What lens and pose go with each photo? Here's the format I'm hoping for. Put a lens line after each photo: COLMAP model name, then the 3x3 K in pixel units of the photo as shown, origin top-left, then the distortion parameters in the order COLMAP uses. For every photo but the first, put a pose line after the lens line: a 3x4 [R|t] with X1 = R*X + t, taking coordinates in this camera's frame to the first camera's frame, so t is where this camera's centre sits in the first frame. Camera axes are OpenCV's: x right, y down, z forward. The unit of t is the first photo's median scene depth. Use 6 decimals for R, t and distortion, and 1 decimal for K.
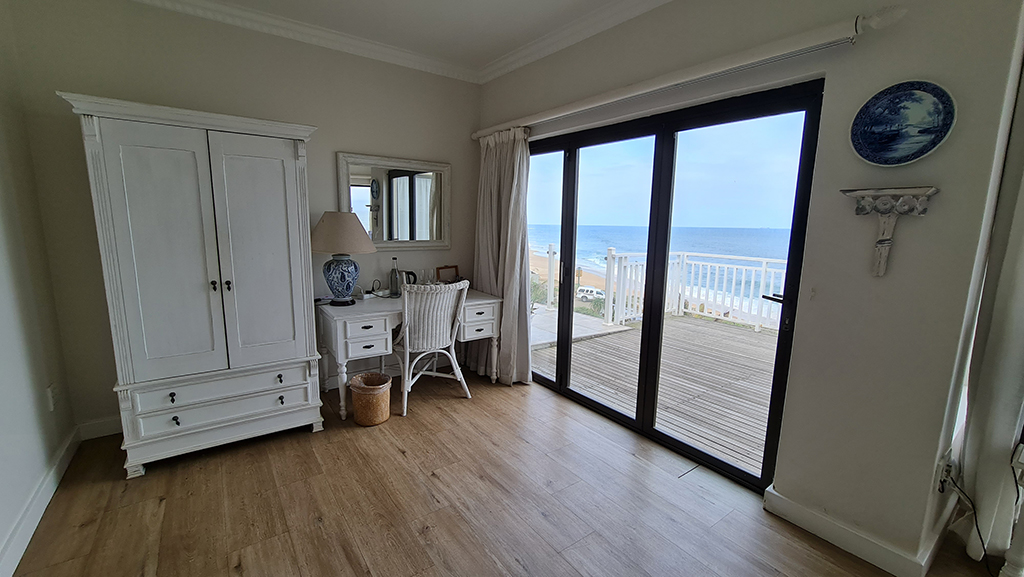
lens RADIAL K [[422.1, 0, 512.7], [0, 422.1, 292.0], [0, 0, 1]] dist [-0.002137, -0.000112]
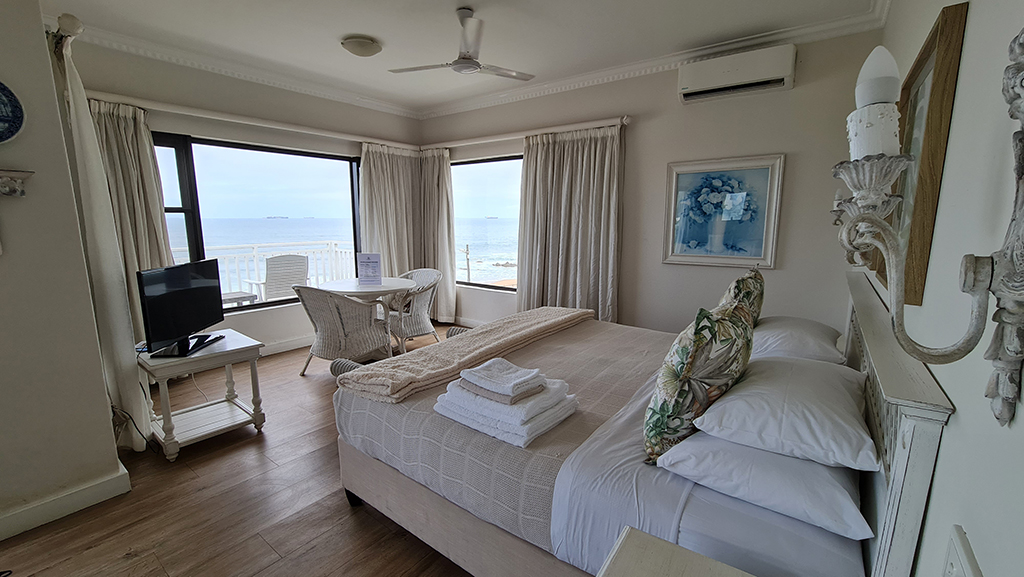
lens RADIAL K [[422.1, 0, 512.7], [0, 422.1, 292.0], [0, 0, 1]] dist [-0.002137, -0.000112]
pose [[-0.291075, -0.176684, 0.940244, -0.472731], [0.146740, 0.962924, 0.226373, 0.000628], [-0.945380, 0.203863, -0.254356, 0.098451]]
